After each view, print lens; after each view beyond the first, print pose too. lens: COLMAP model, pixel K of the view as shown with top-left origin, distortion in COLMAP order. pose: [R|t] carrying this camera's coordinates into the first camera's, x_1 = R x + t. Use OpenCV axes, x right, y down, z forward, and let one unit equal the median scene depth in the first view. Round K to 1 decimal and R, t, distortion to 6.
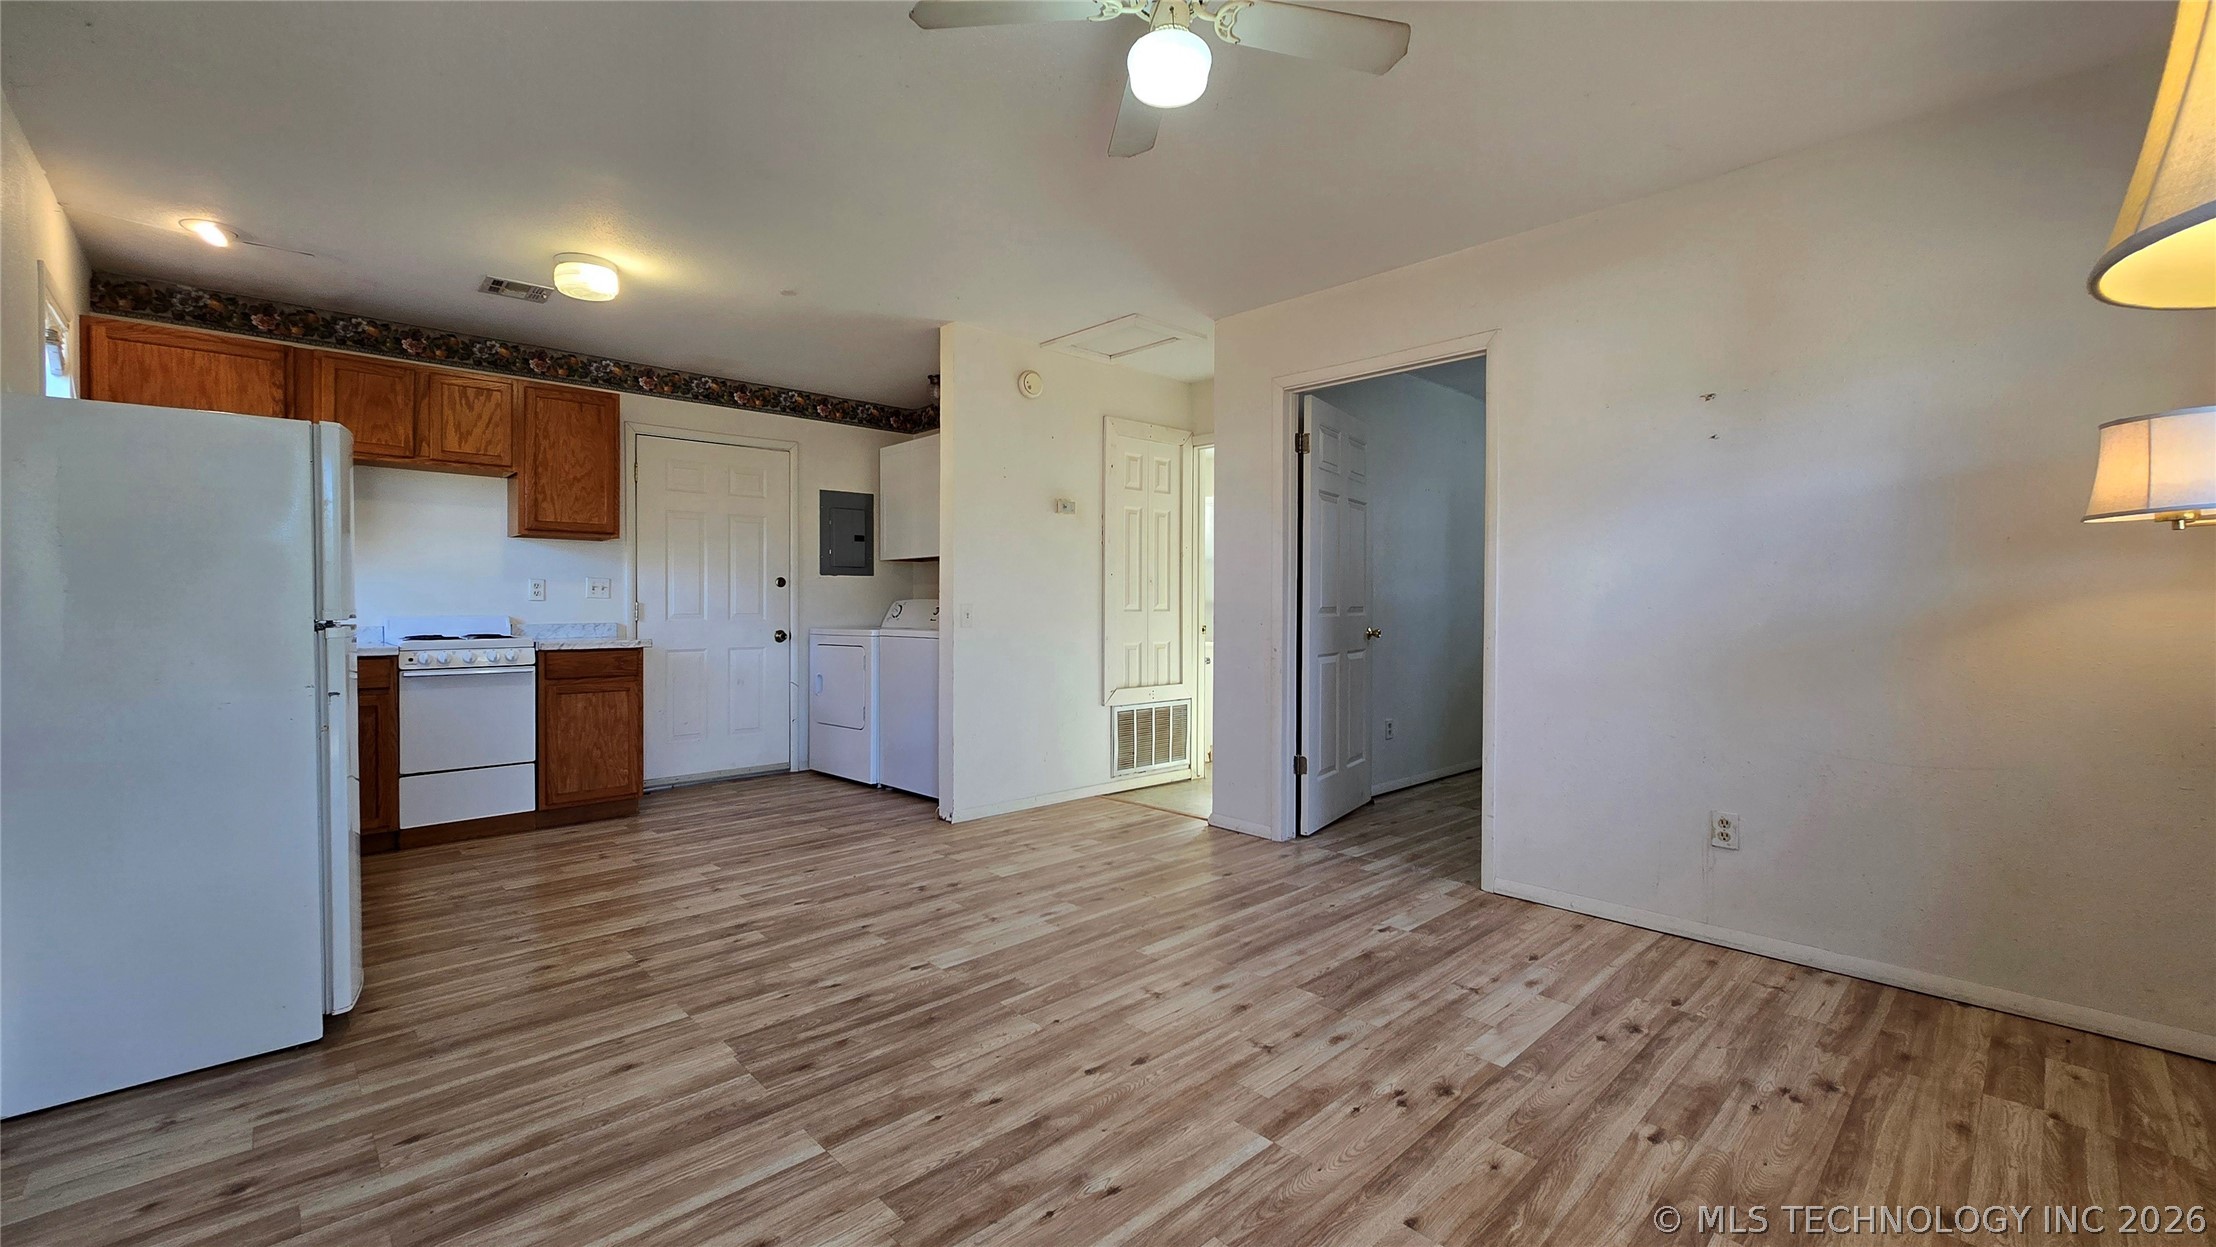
lens RADIAL K [[897.4, 0, 1100.3], [0, 897.4, 608.8], [0, 0, 1]] dist [-0.002470, 0.000706]
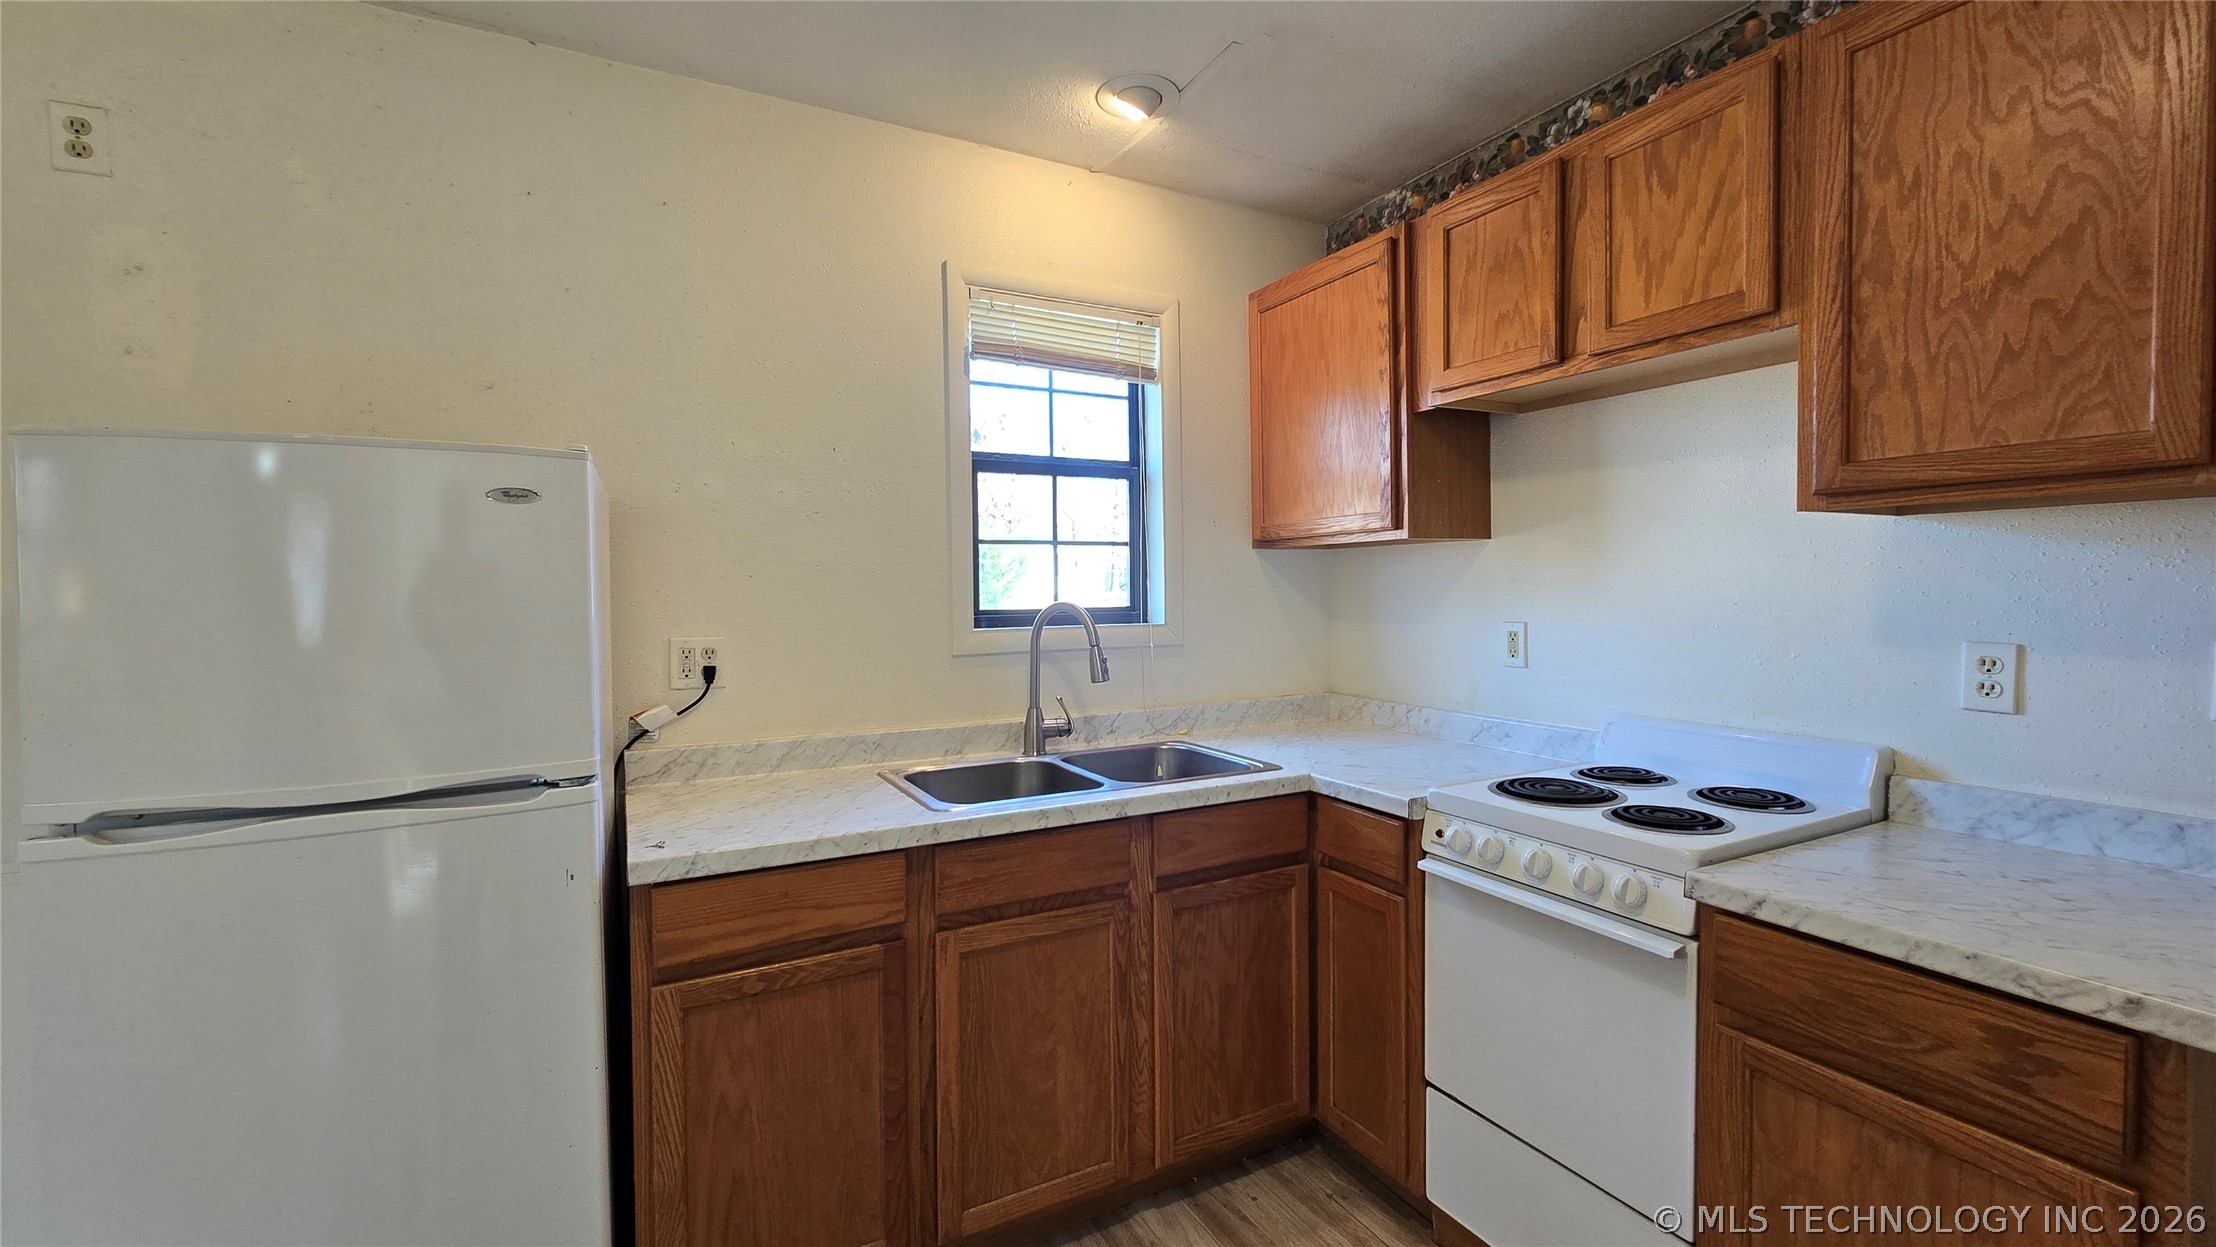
lens RADIAL K [[903.6, 0, 1102.0], [0, 903.6, 606.9], [0, 0, 1]] dist [-0.000182, 0.000291]
pose [[-0.269839, 0.023306, -0.962623, -0.279050], [0.004124, 0.999726, 0.023048, -0.060857], [0.962897, 0.002250, -0.269861, 0.892481]]
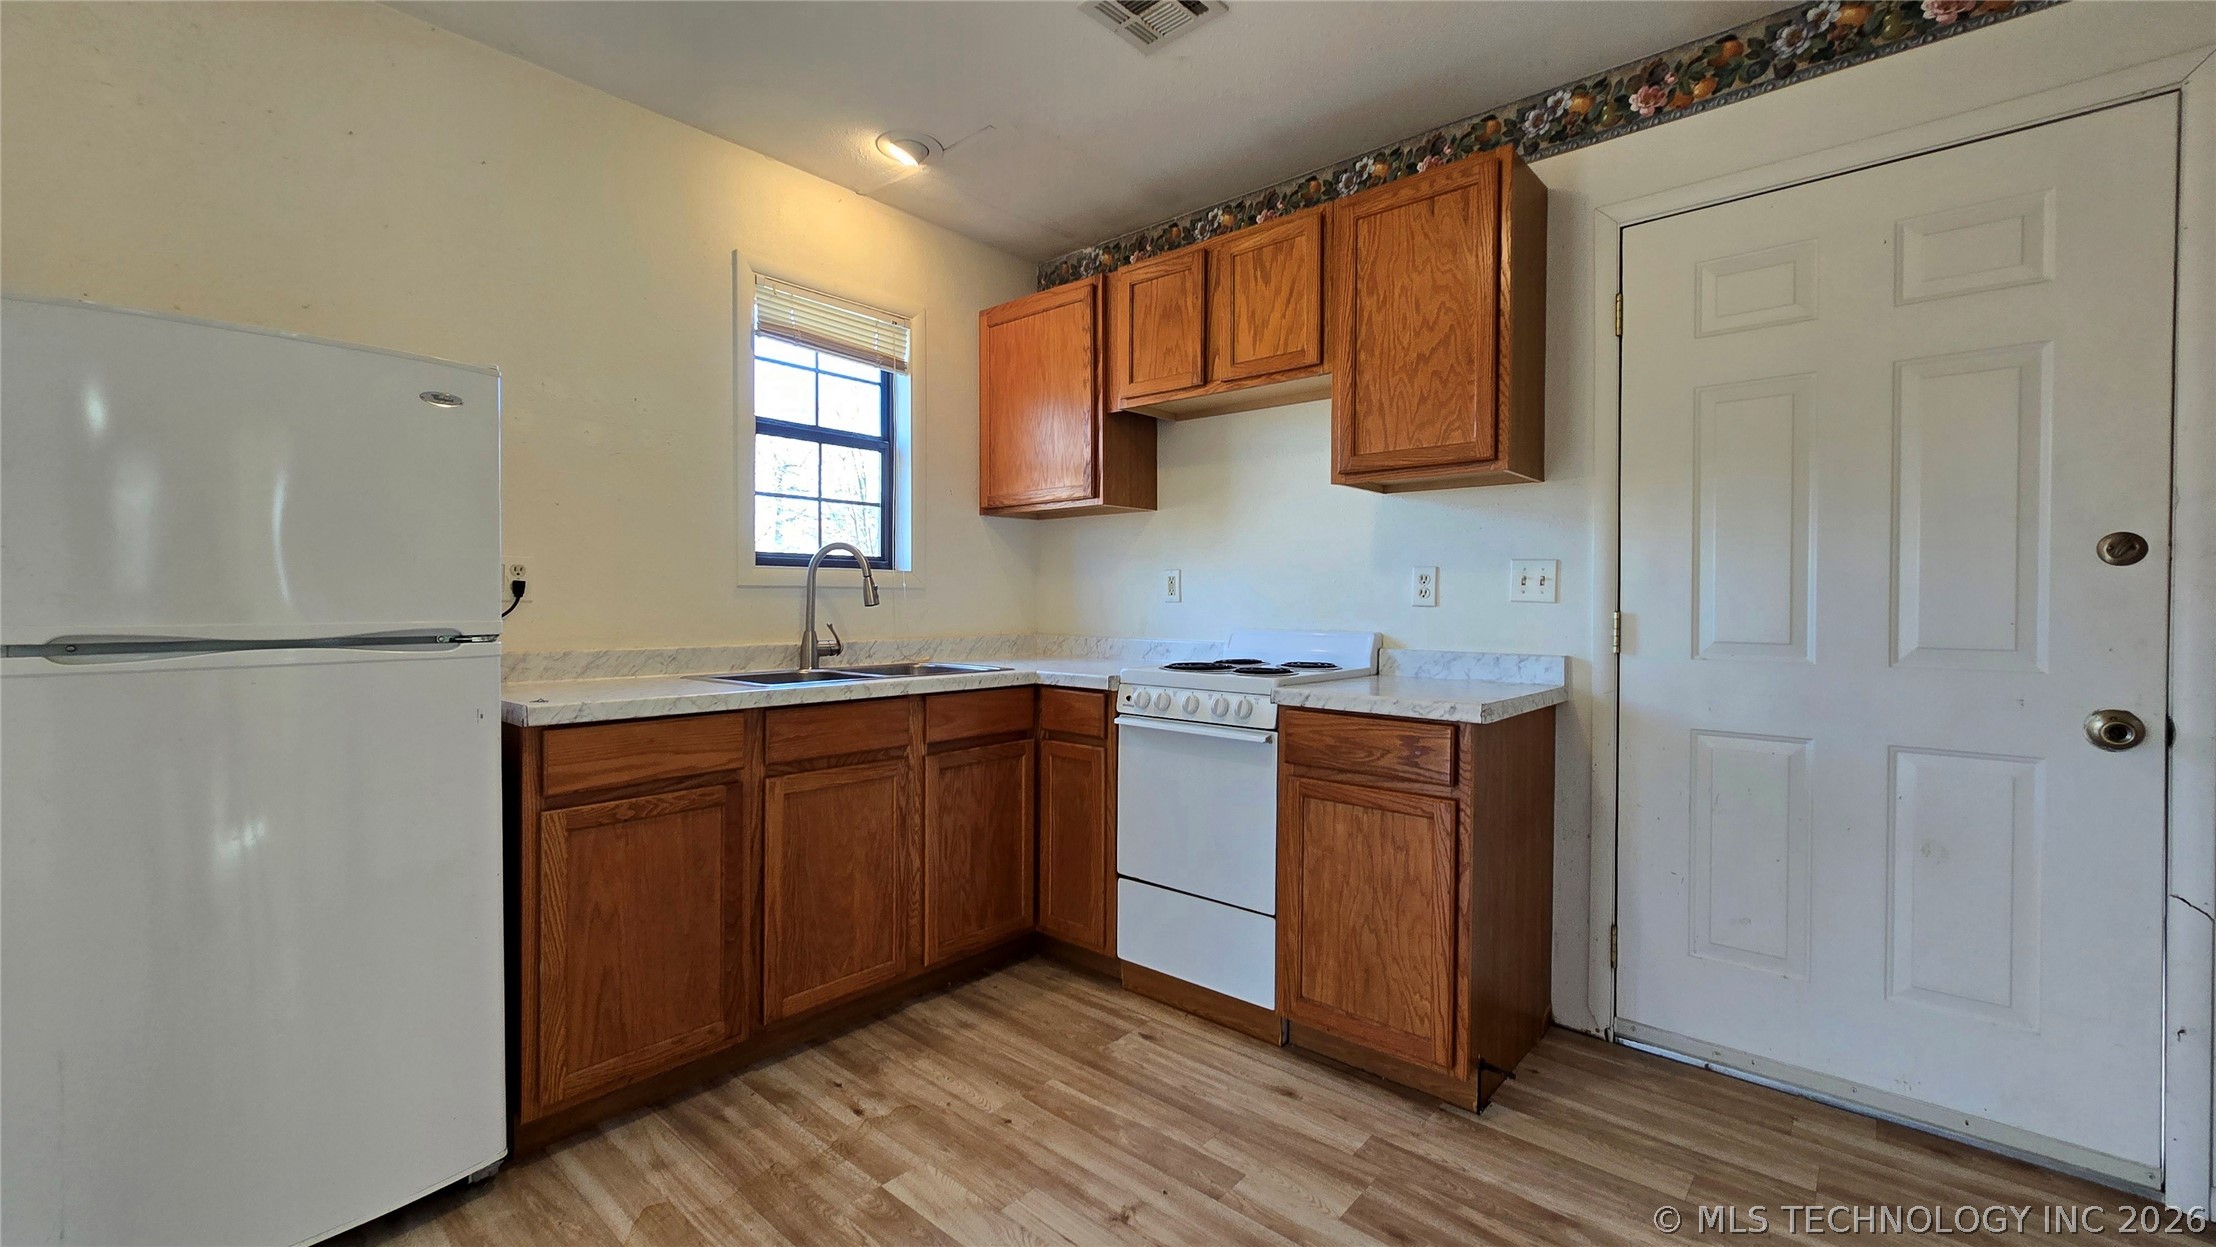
lens RADIAL K [[903.6, 0, 1102.0], [0, 903.6, 606.9], [0, 0, 1]] dist [-0.000182, 0.000291]
pose [[0.093185, 0.006419, -0.995628, -0.120778], [-0.011221, 0.999922, 0.005396, -0.011035], [0.995586, 0.010669, 0.093250, 0.855821]]
